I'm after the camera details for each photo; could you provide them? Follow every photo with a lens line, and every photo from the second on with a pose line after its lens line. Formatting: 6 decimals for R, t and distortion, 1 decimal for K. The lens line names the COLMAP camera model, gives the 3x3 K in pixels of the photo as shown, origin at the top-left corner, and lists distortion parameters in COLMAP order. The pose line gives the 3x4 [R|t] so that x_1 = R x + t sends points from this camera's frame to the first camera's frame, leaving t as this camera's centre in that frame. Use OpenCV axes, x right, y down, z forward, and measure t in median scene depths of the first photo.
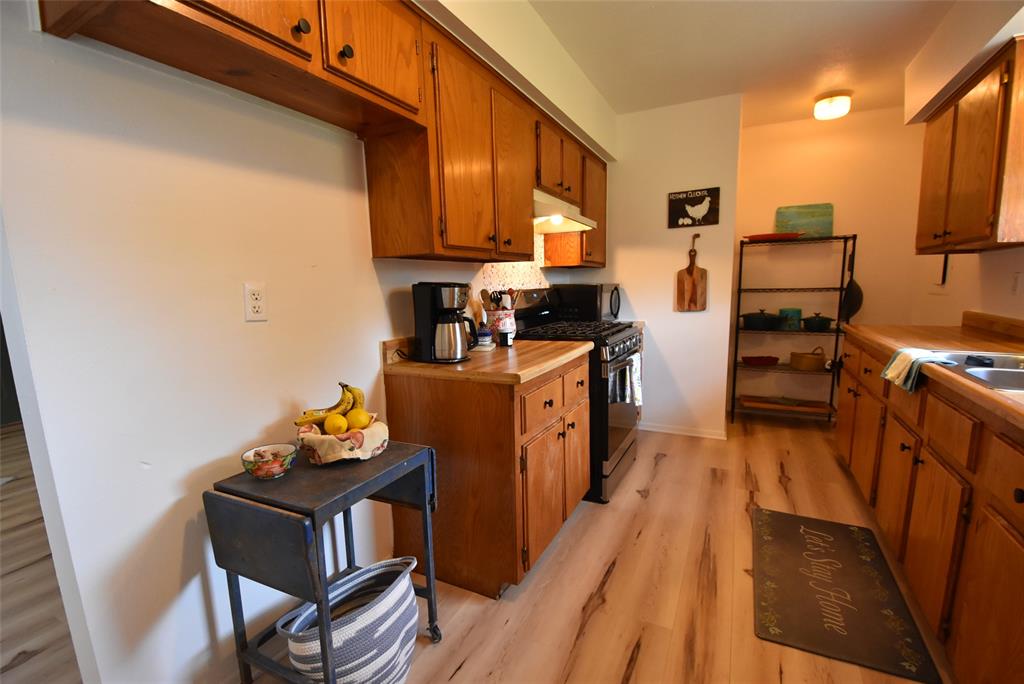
lens RADIAL K [[452.0, 0, 508.0], [0, 452.0, 353.7], [0, 0, 1]] dist [0.013214, -0.022715]
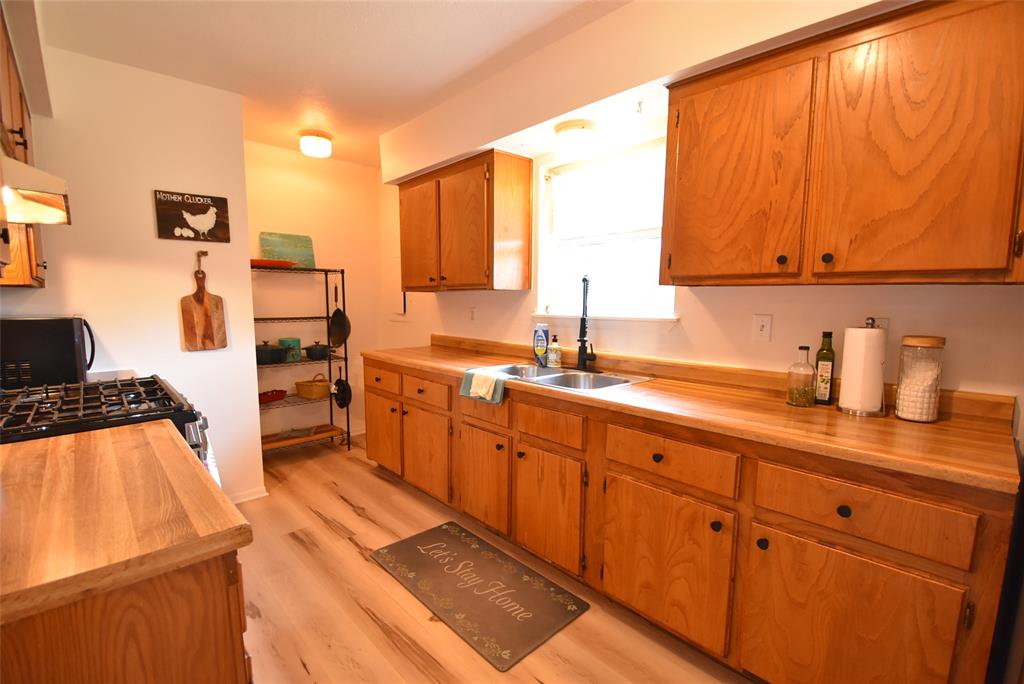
lens RADIAL K [[452.0, 0, 508.0], [0, 452.0, 353.7], [0, 0, 1]] dist [0.013214, -0.022715]
pose [[0.333202, -0.088794, 0.938665, -0.214281], [0.129670, 0.990411, 0.047659, -0.081781], [-0.933896, 0.105836, 0.341521, 0.364315]]
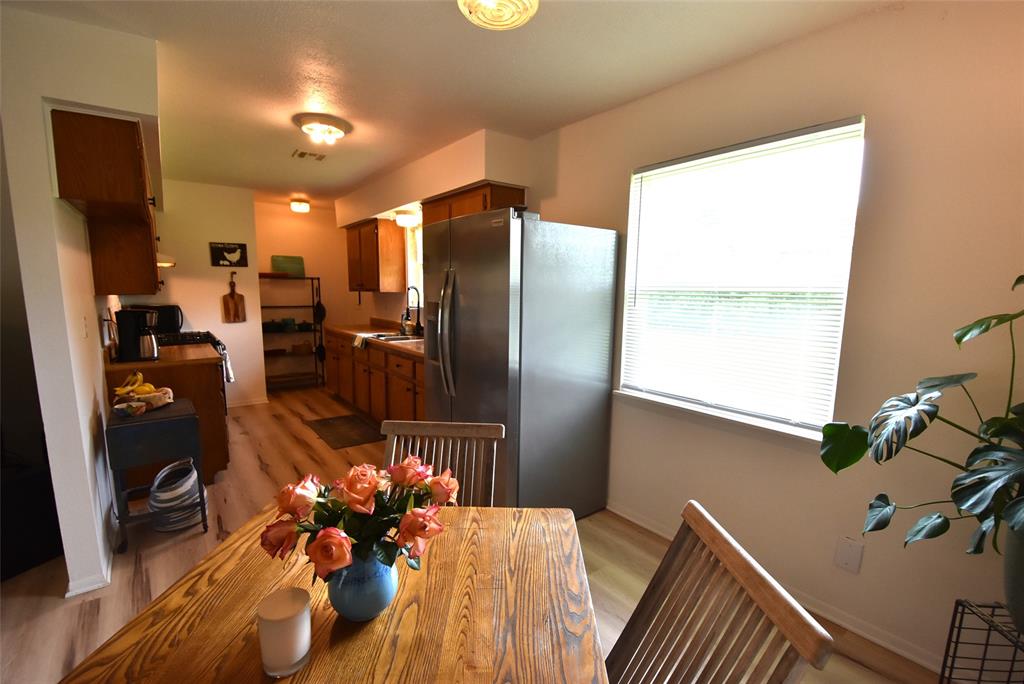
lens RADIAL K [[452.0, 0, 508.0], [0, 452.0, 353.7], [0, 0, 1]] dist [0.013214, -0.022715]
pose [[0.435162, -0.100121, 0.894768, -0.797076], [0.115069, 0.991833, 0.055020, 0.044230], [-0.892969, 0.079017, 0.443129, -0.666121]]
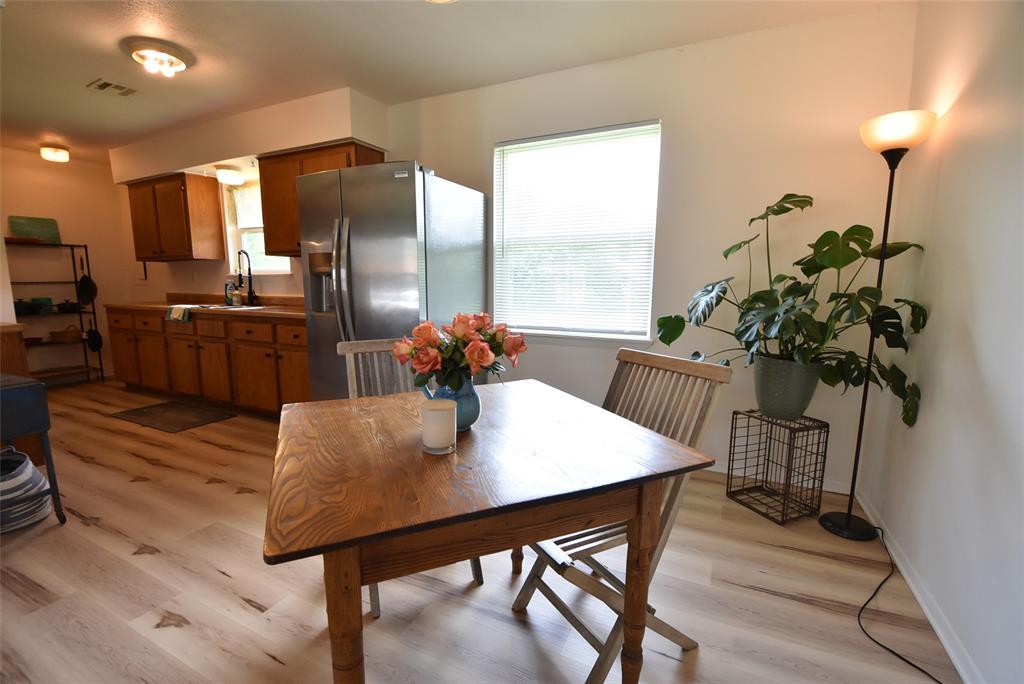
lens RADIAL K [[452.0, 0, 508.0], [0, 452.0, 353.7], [0, 0, 1]] dist [0.013214, -0.022715]
pose [[-0.012219, -0.136851, 0.990516, -1.027834], [0.149053, 0.979274, 0.137137, 0.122317], [-0.988754, 0.149315, 0.008433, -0.444291]]
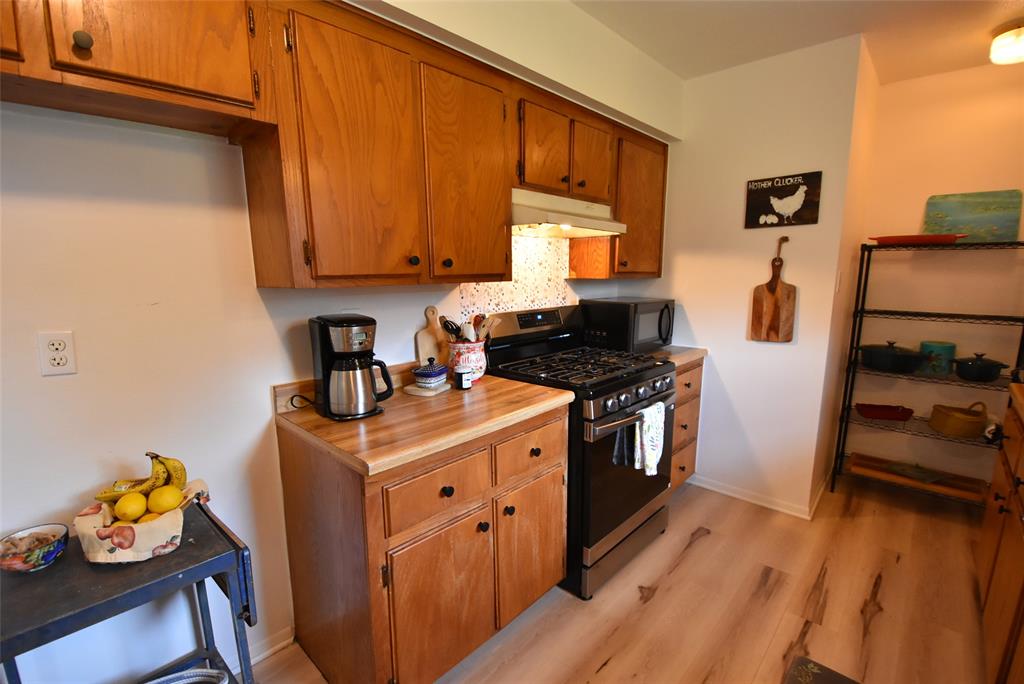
lens RADIAL K [[452.0, 0, 508.0], [0, 452.0, 353.7], [0, 0, 1]] dist [0.013214, -0.022715]
pose [[0.959660, 0.067471, -0.272946, 0.280896], [-0.058555, 0.997455, 0.040691, -0.112883], [0.274997, -0.023067, 0.961168, 0.245101]]
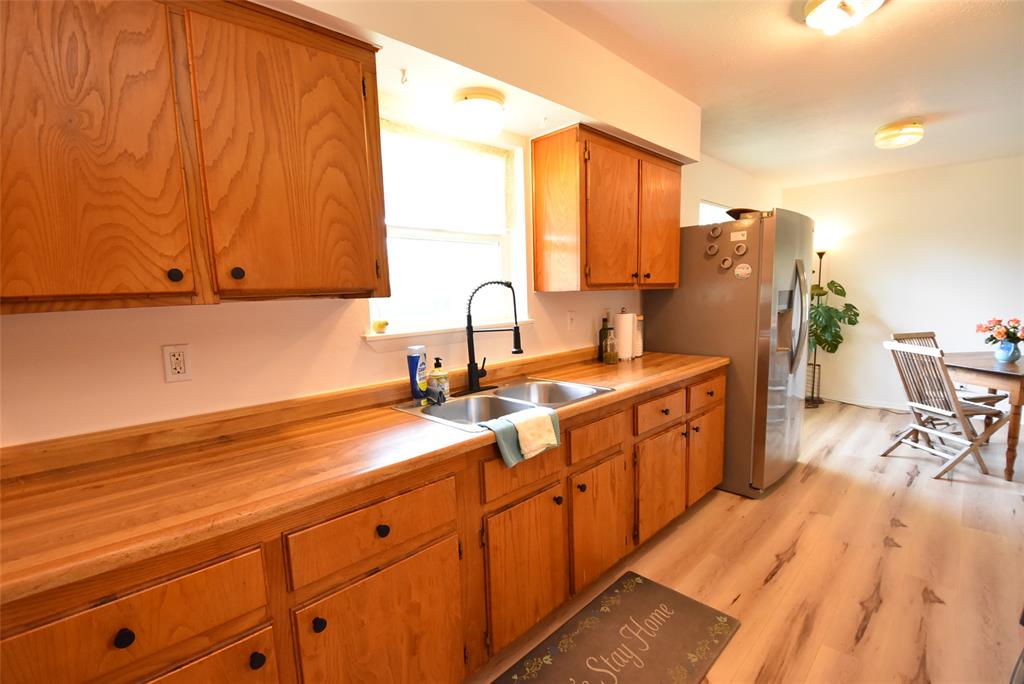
lens RADIAL K [[452.0, 0, 508.0], [0, 452.0, 353.7], [0, 0, 1]] dist [0.013214, -0.022715]
pose [[-0.944763, 0.010932, 0.327571, 0.469017], [0.103014, 0.958698, 0.265114, -0.269186], [-0.311143, 0.284215, -0.906869, 1.321443]]
